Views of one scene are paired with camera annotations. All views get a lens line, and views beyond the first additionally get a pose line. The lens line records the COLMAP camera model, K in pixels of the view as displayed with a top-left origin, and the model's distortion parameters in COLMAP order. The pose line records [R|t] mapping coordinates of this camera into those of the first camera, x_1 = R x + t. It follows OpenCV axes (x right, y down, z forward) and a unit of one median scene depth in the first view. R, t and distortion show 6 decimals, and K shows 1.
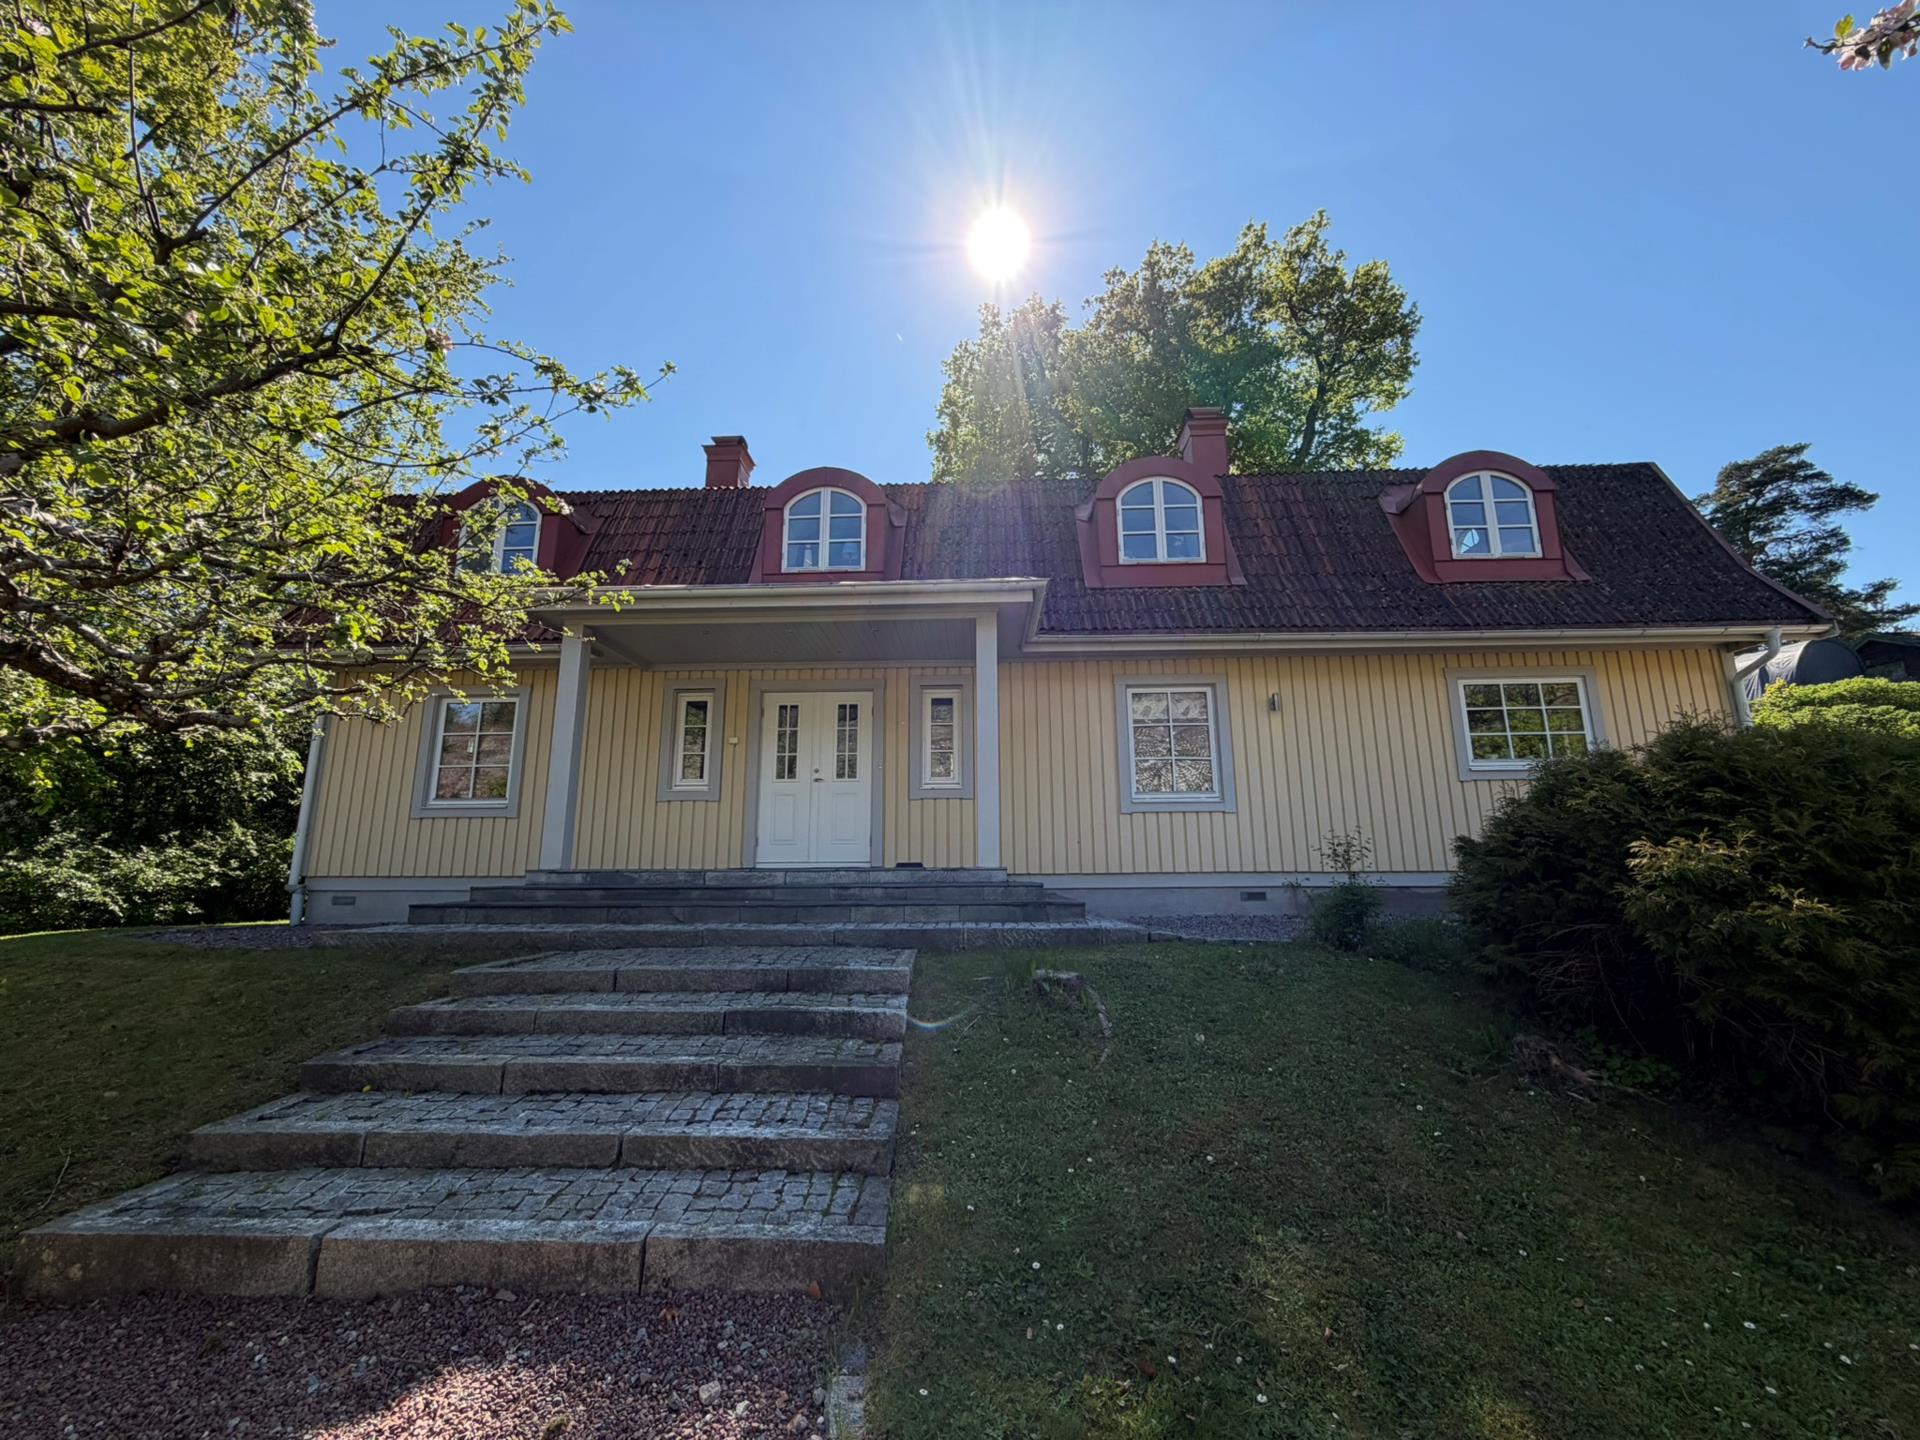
lens RADIAL K [[768.4, 0, 954.9], [0, 768.4, 718.5], [0, 0, 1]] dist [0.004352, -0.000044]
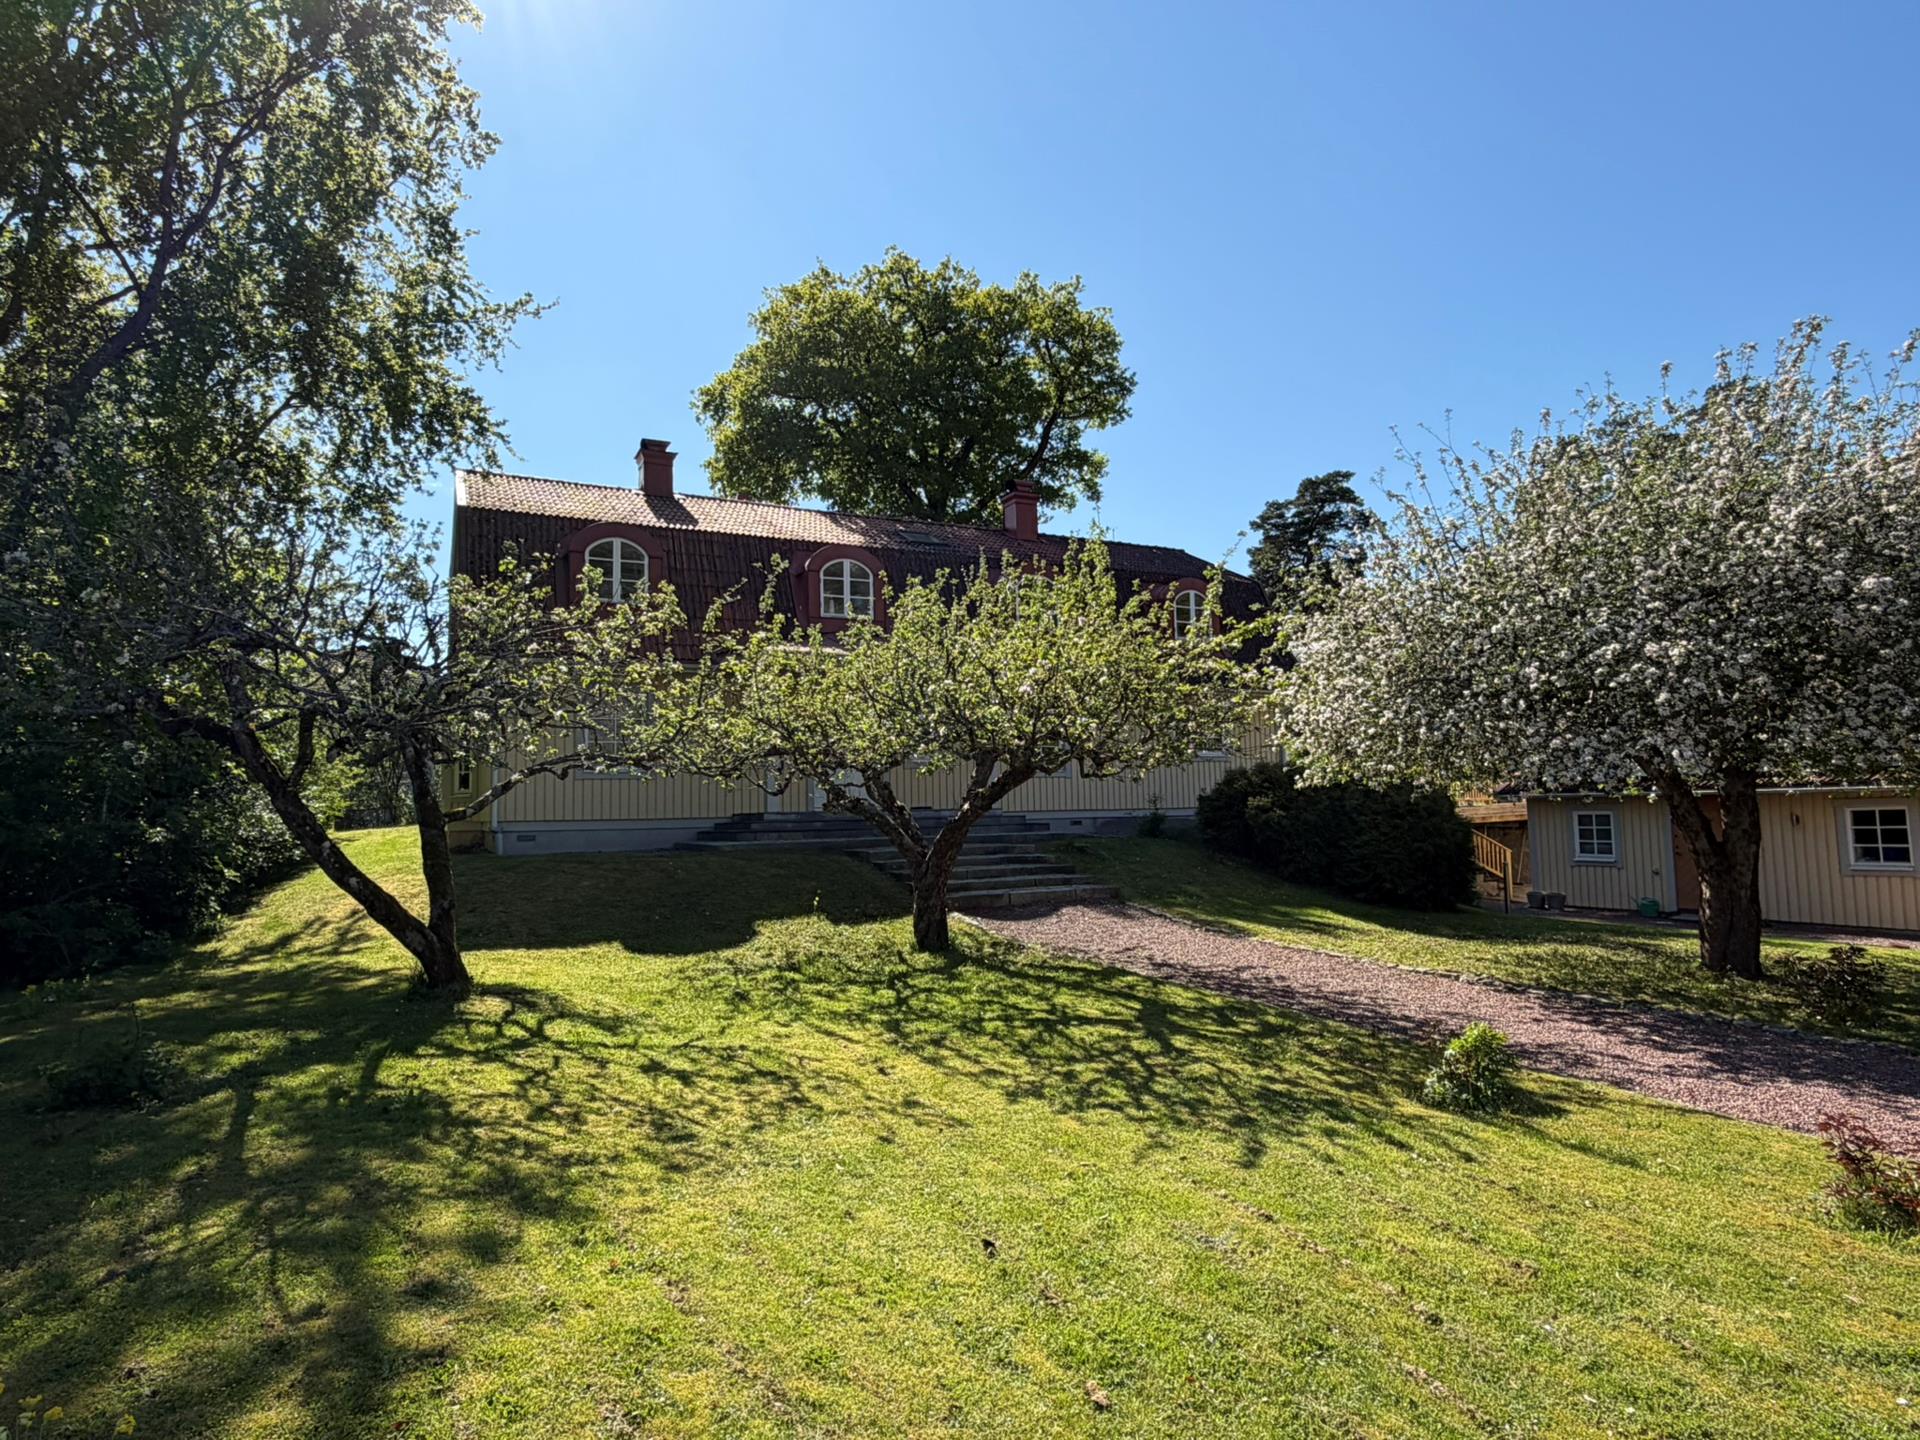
lens RADIAL K [[1090.1, 0, 960.1], [0, 1090.1, 719.6], [0, 0, 1]] dist [0.003285, 0.000153]
pose [[0.879199, 0.027617, 0.475653, -1.039444], [-0.076854, 0.993466, 0.084376, -0.200225], [-0.470215, -0.110740, 0.875577, -1.057962]]
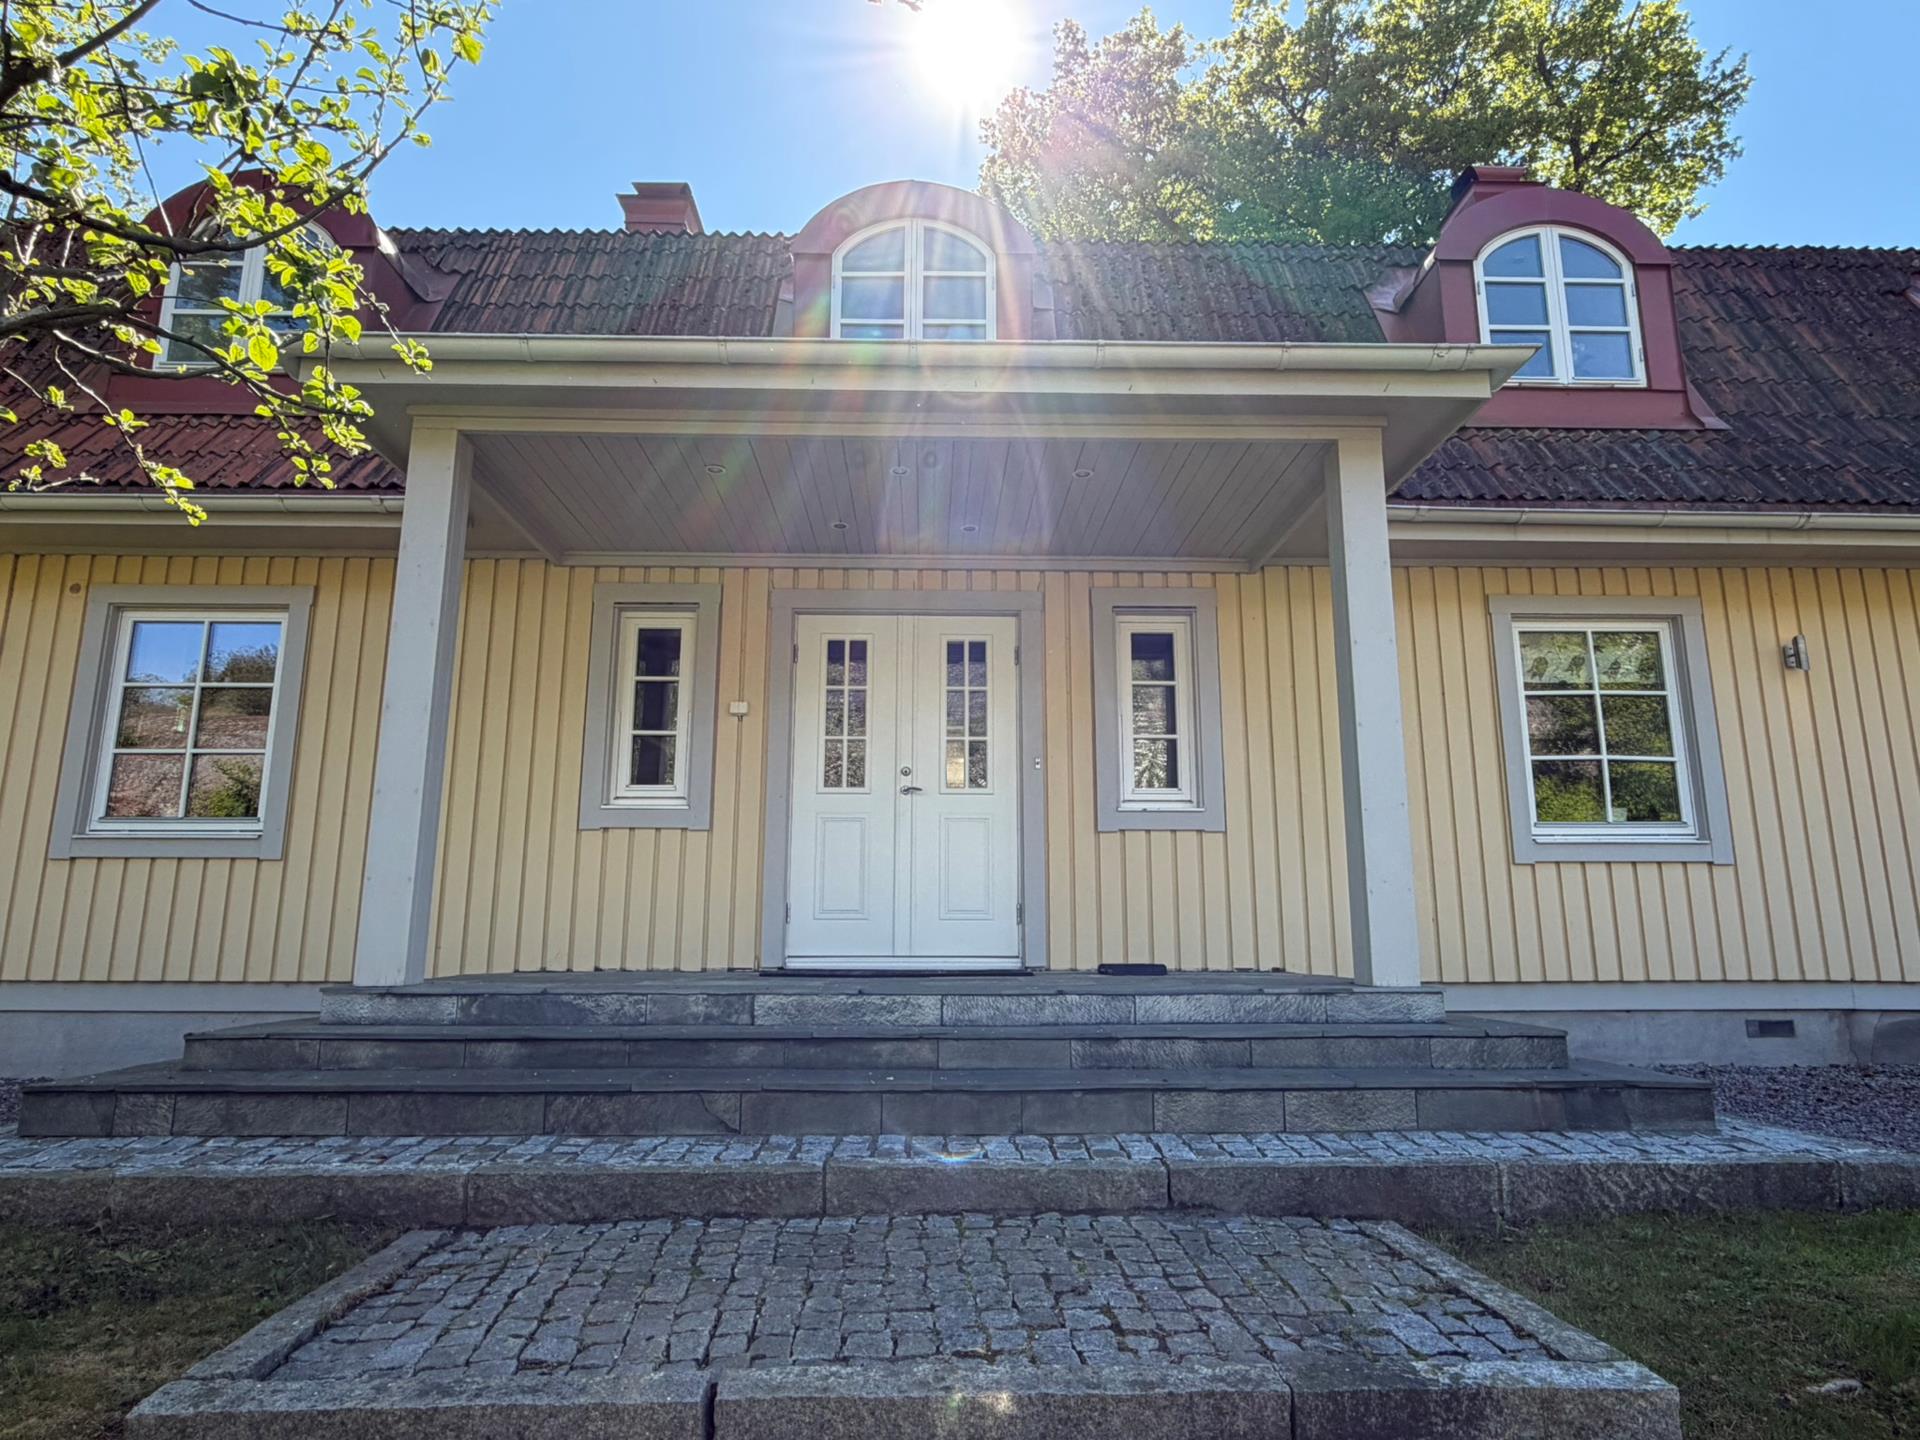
lens RADIAL K [[1090.1, 0, 956.8], [0, 1090.1, 719.0], [0, 0, 1]] dist [0.003285, 0.000153]
pose [[0.997875, 0.018646, 0.062438, -0.191902], [-0.018808, 0.999821, 0.002017, 0.031994], [-0.062389, -0.003187, 0.998047, 0.292940]]
